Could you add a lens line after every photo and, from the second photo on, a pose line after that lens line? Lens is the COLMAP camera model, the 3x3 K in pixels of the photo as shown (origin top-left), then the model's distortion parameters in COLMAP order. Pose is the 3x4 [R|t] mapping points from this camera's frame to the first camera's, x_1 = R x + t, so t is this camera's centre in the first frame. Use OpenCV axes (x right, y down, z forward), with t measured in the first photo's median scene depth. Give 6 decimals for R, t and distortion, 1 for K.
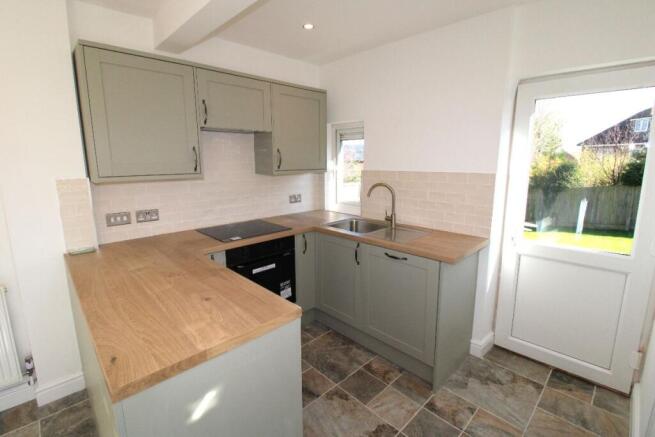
lens RADIAL K [[306.0, 0, 326.7], [0, 306.0, 215.3], [0, 0, 1]] dist [-0.000070, -0.000591]
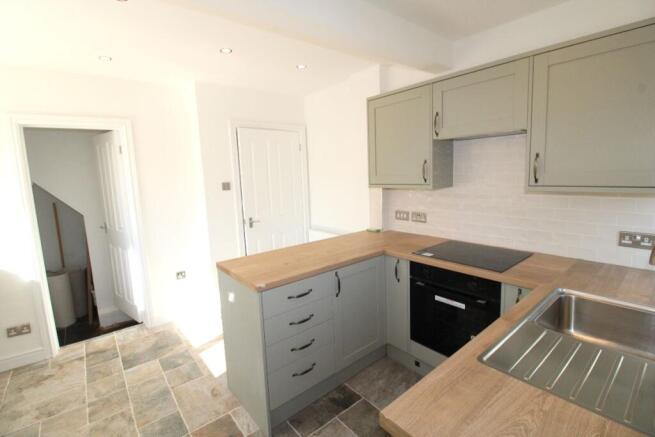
lens RADIAL K [[306.0, 0, 327.1], [0, 306.0, 216.3], [0, 0, 1]] dist [-0.000070, -0.000591]
pose [[-0.081628, 0.153711, -0.984738, 0.633370], [-0.141674, 0.976213, 0.164124, -0.148683], [0.986542, 0.152909, -0.057910, 0.707938]]
